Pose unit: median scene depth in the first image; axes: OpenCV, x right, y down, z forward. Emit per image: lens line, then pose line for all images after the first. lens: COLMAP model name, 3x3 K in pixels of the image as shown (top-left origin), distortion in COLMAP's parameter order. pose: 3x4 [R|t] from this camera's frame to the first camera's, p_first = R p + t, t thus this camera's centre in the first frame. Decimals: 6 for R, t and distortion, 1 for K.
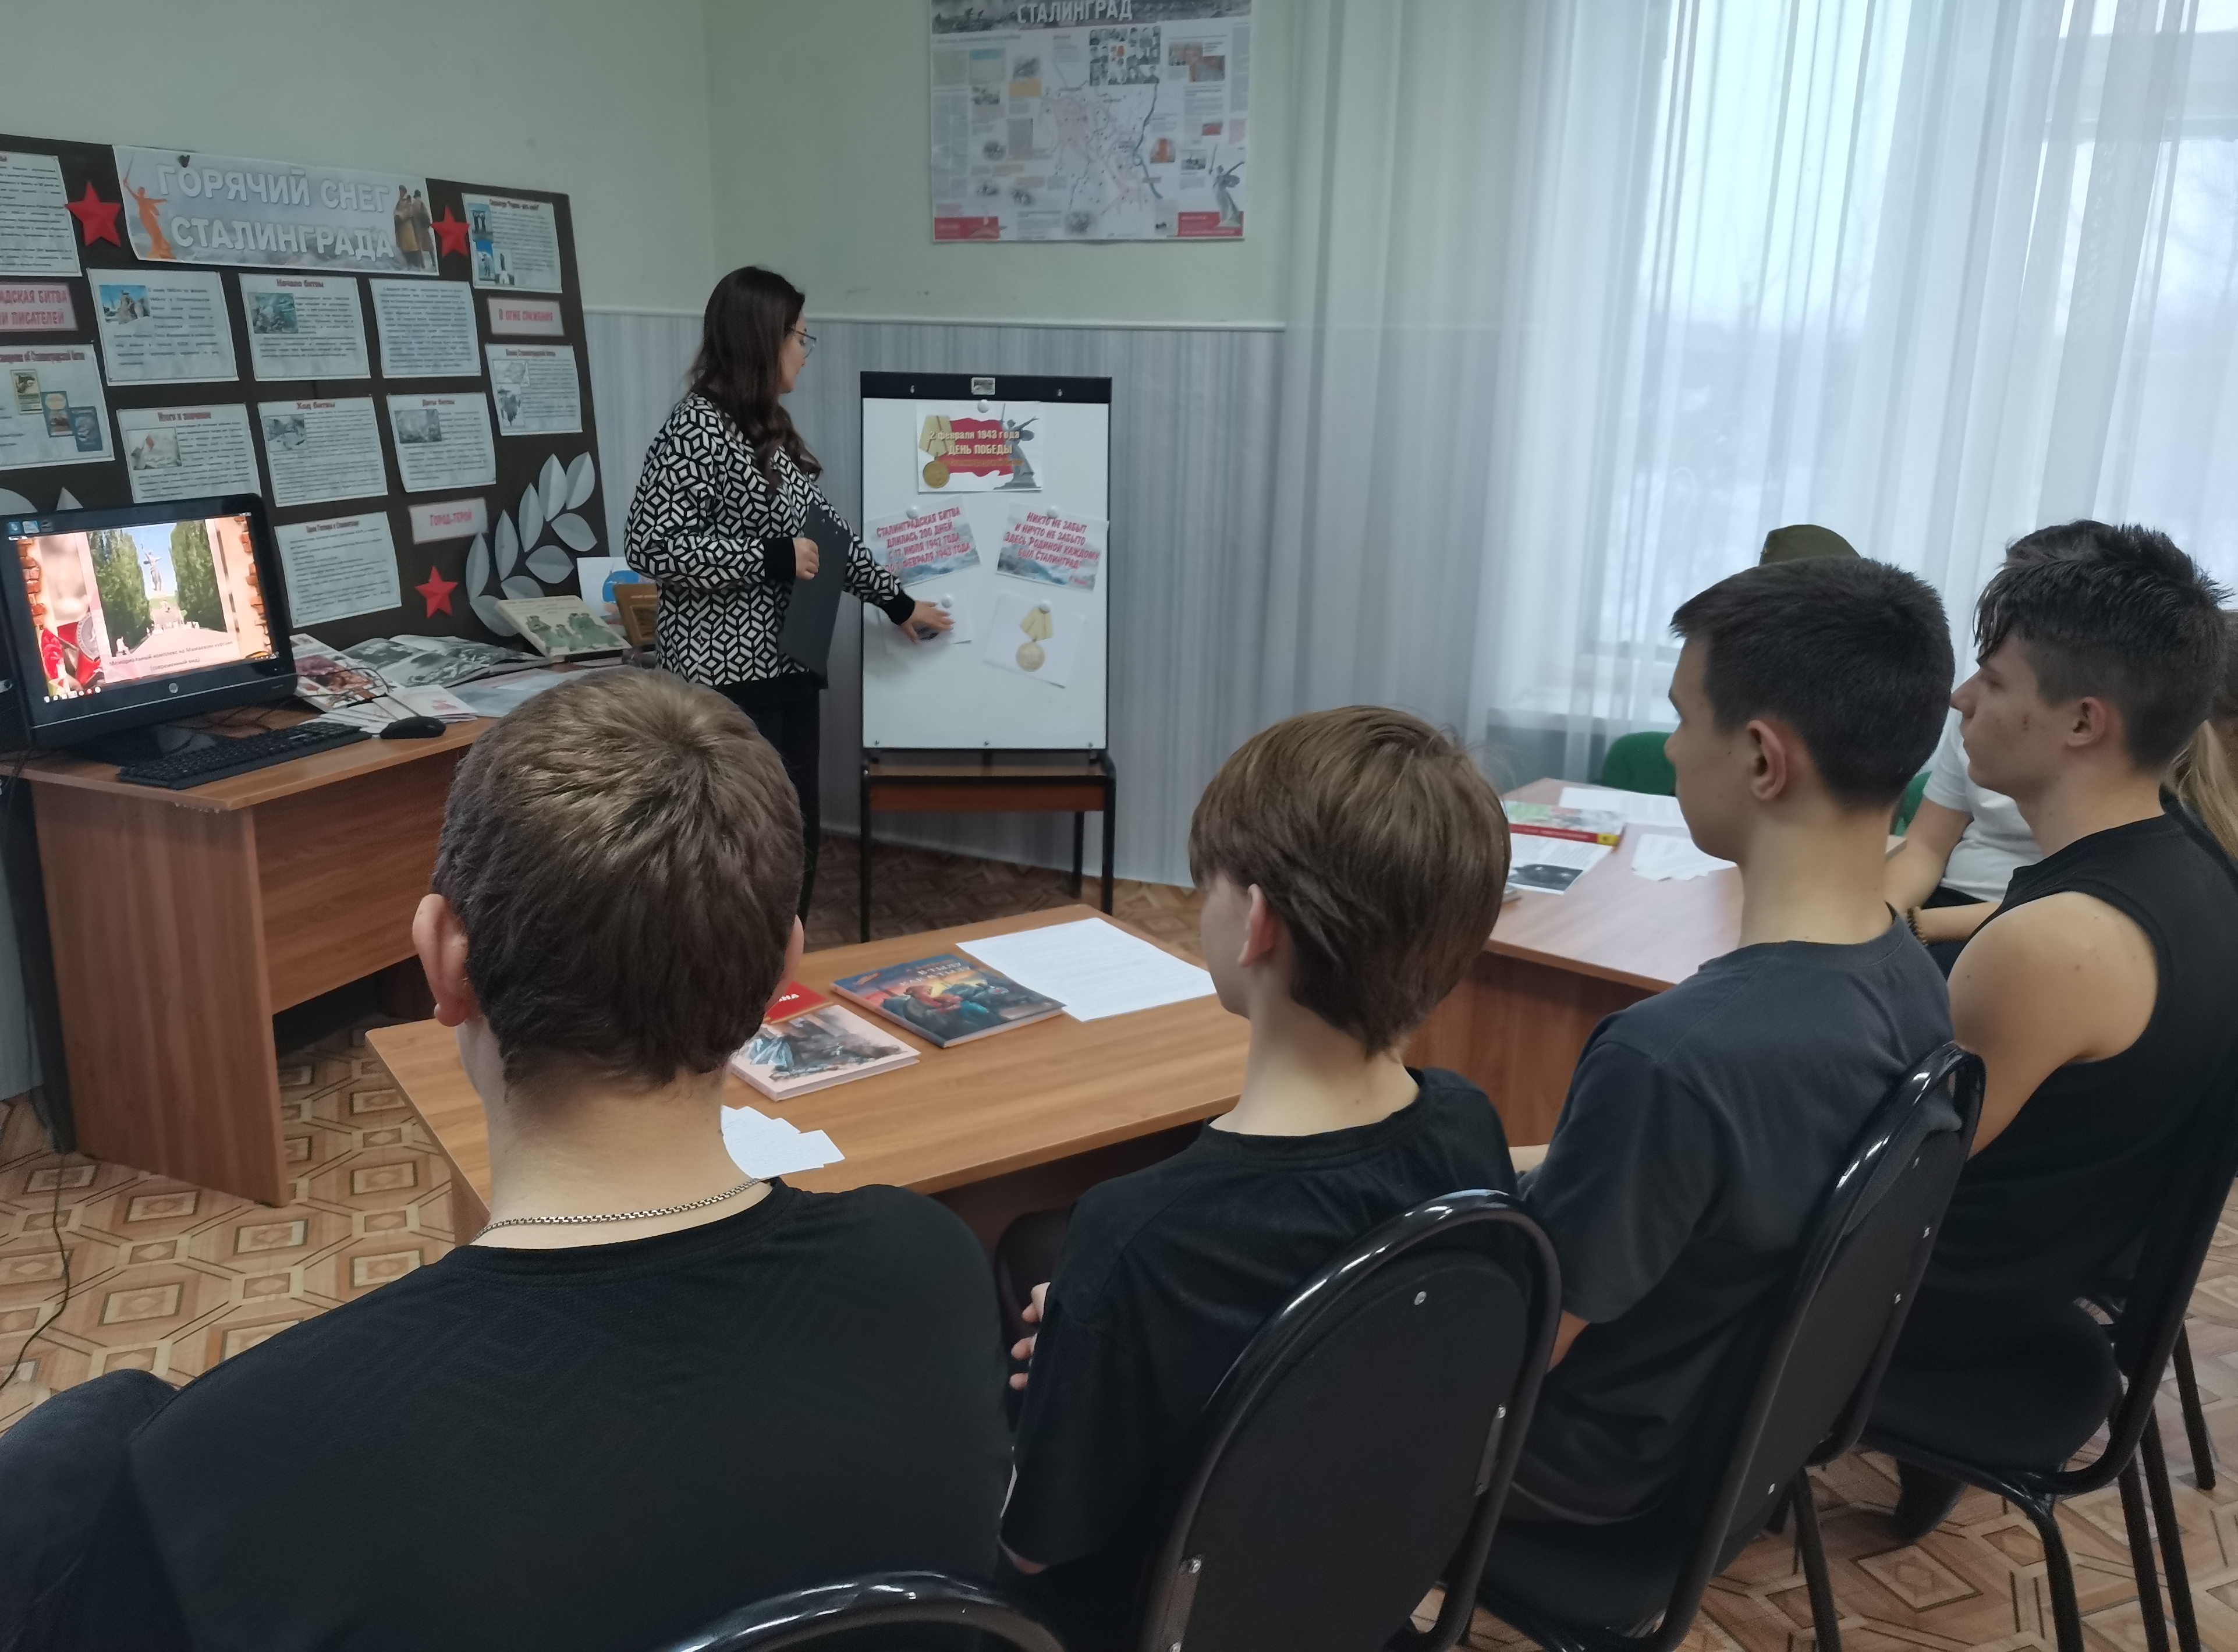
lens RADIAL K [[1796.3, 0, 1116.7], [0, 1796.3, 780.3], [0, 0, 1]] dist [0.069082, -0.126606]
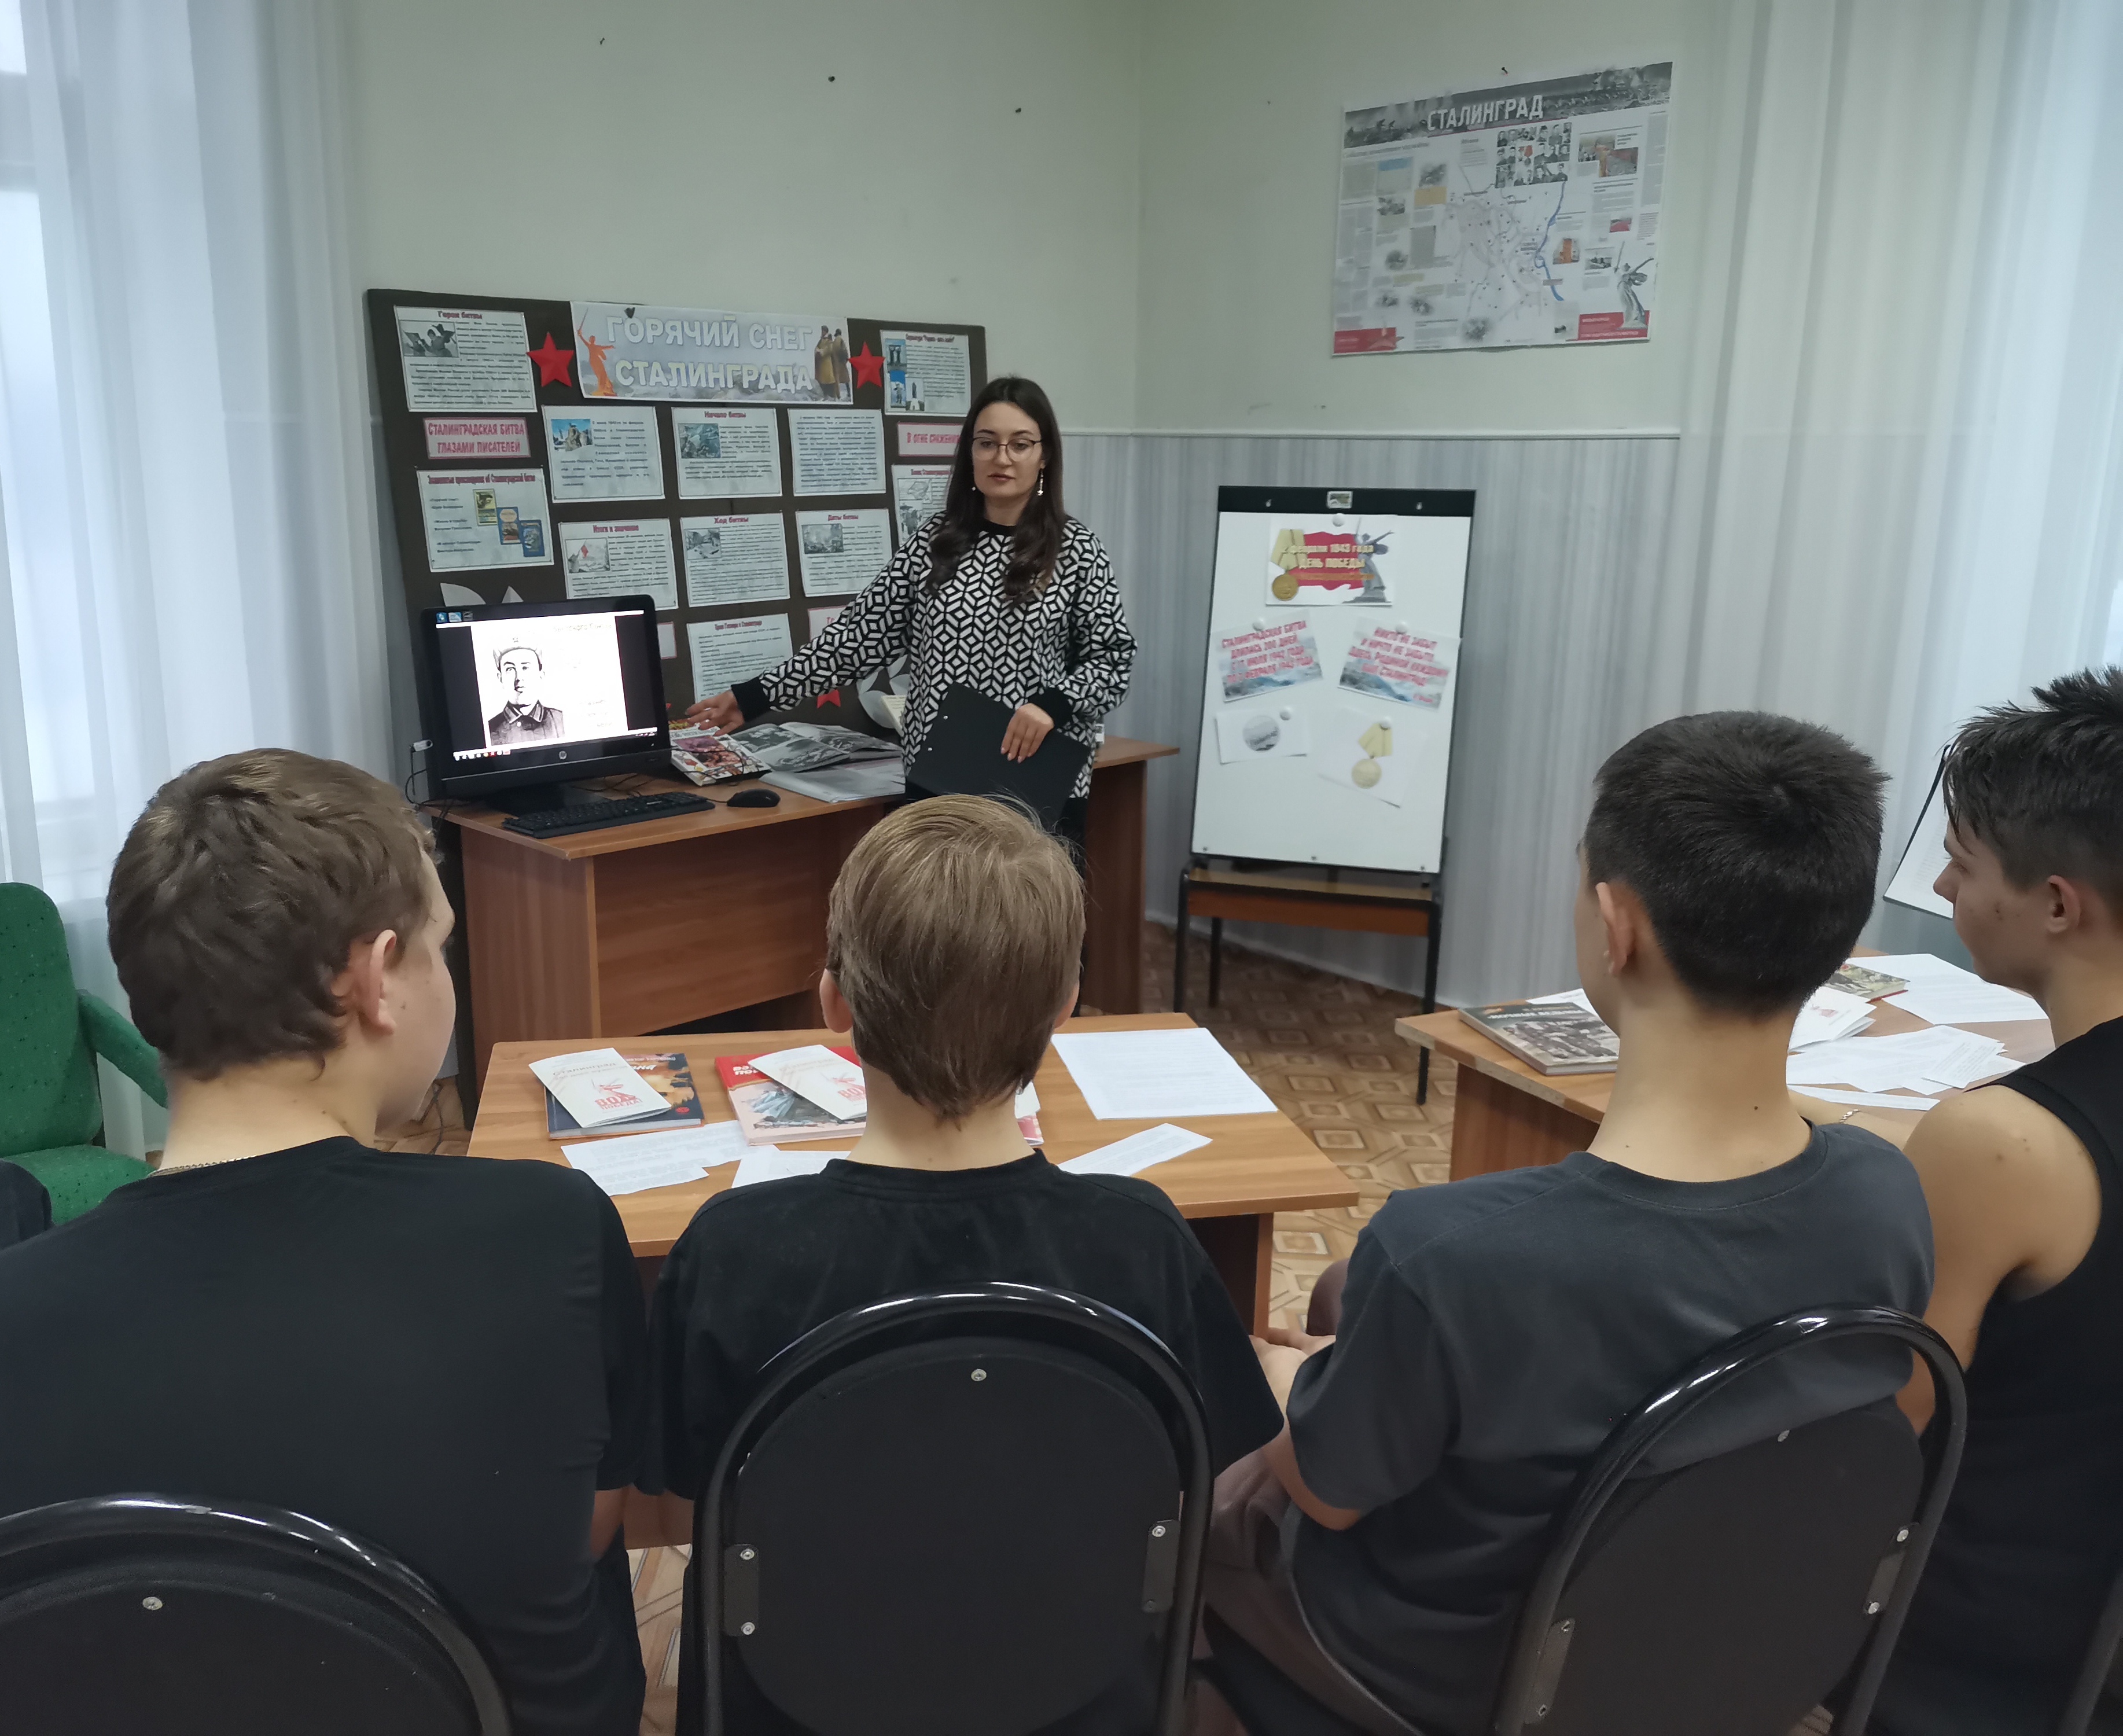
lens RADIAL K [[1789.6, 0, 956.0], [0, 1789.6, 864.5], [0, 0, 1]] dist [0.077023, -0.138841]
pose [[0.911386, 0.080475, -0.403608, 0.149385], [-0.085642, 0.996312, 0.005266, -0.005386], [0.402544, 0.029766, 0.914917, 0.013397]]
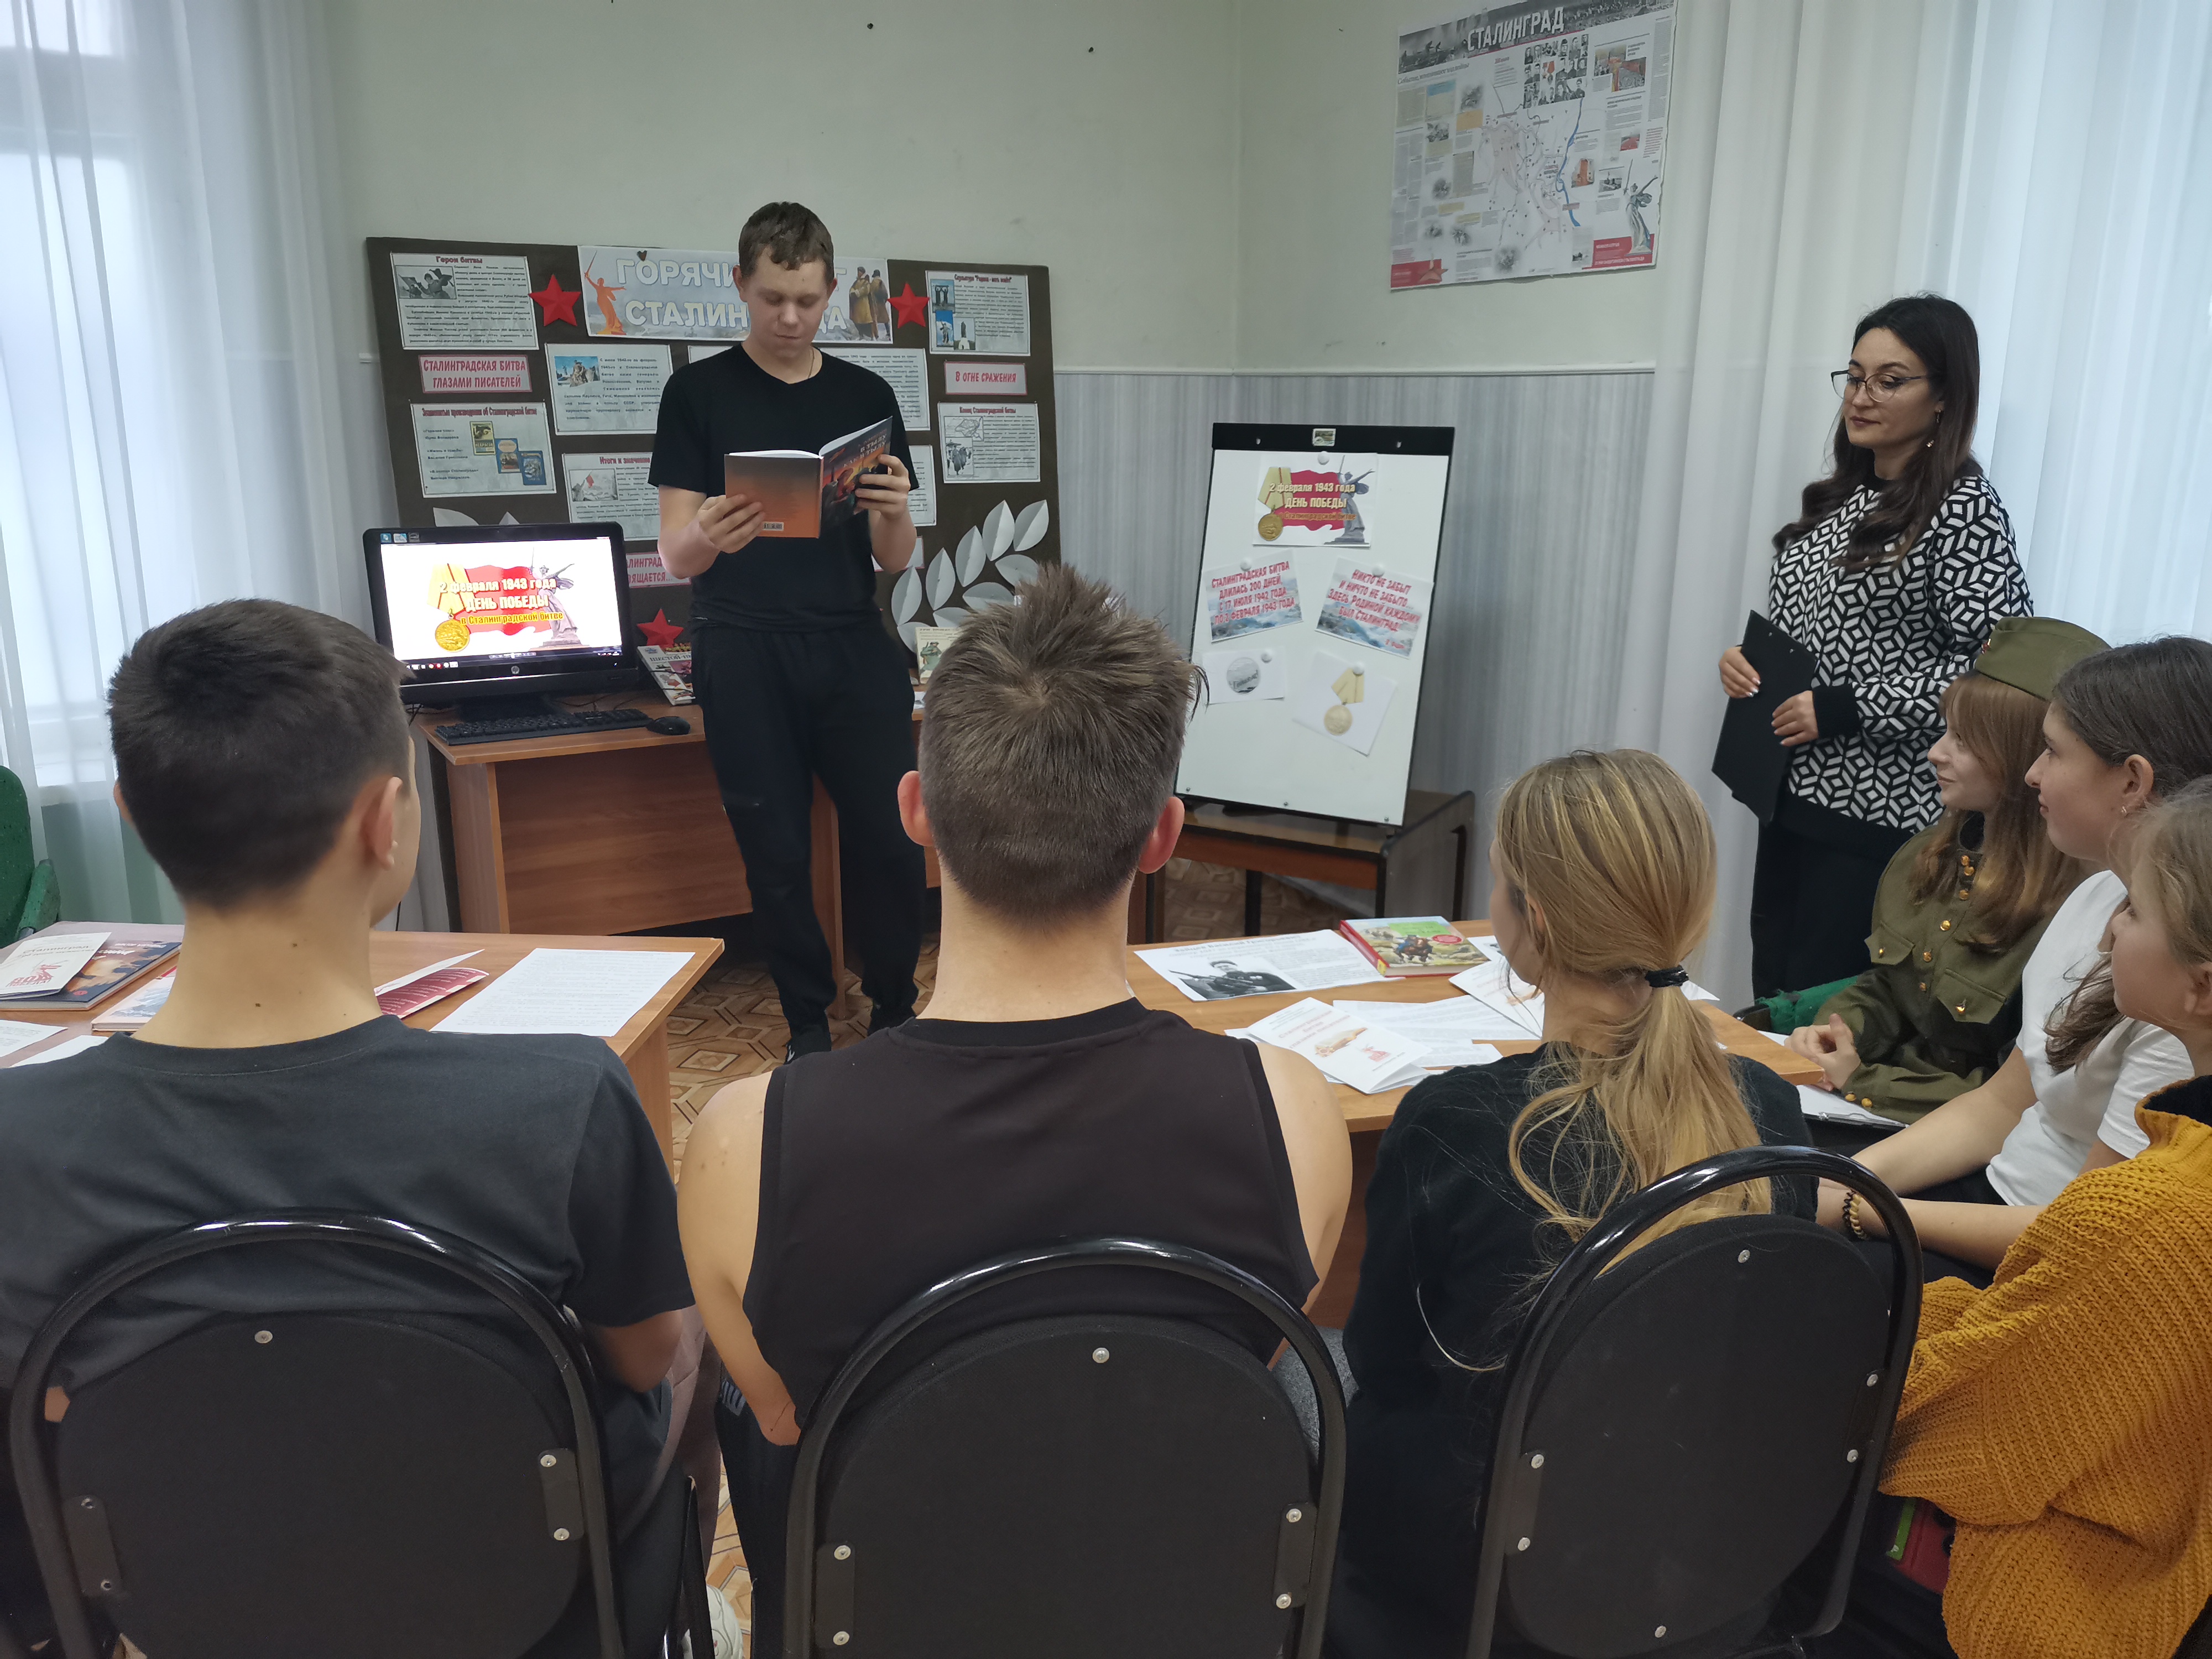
lens RADIAL K [[1699.5, 0, 1106.0], [0, 1699.5, 829.5], [0, 0, 1]] dist [0.087477, -0.164208]
pose [[0.795041, 0.133376, -0.591710, 0.402661], [-0.132330, 0.990166, 0.045388, -0.036237], [0.591945, 0.042216, 0.804872, 0.201209]]
